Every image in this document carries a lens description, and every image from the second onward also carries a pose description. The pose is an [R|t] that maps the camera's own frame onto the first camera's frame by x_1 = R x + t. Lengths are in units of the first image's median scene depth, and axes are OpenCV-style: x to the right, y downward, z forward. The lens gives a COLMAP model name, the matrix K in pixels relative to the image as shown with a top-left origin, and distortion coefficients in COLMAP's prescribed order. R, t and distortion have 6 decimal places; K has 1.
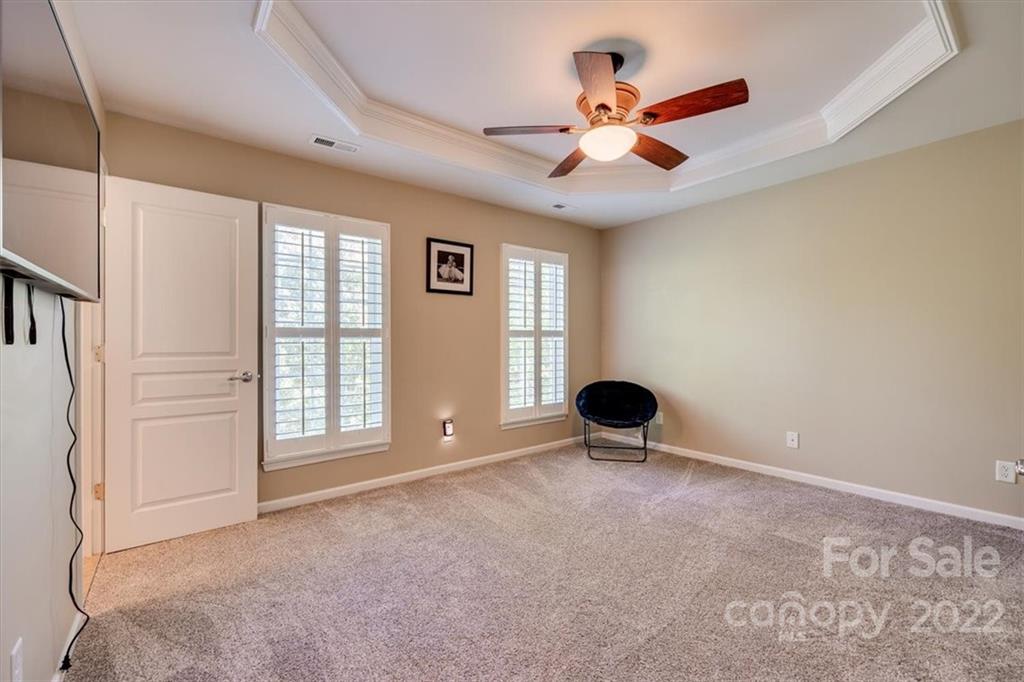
lens RADIAL K [[418.2, 0, 511.9], [0, 418.2, 343.0], [0, 0, 1]] dist [0.007583, -0.000650]
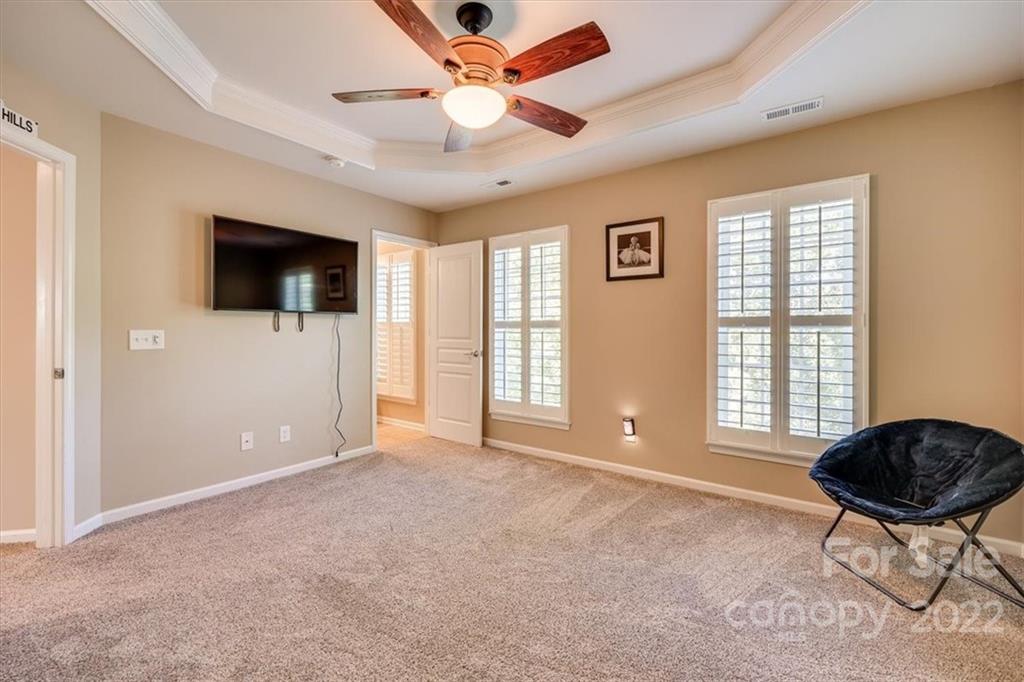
lens RADIAL K [[418.2, 0, 513.0], [0, 418.2, 331.6], [0, 0, 1]] dist [0.007583, -0.000650]
pose [[0.282410, 0.008539, -0.959256, 0.664386], [-0.008283, 0.999945, 0.006462, -0.008829], [0.959258, 0.006120, 0.282465, 0.507974]]
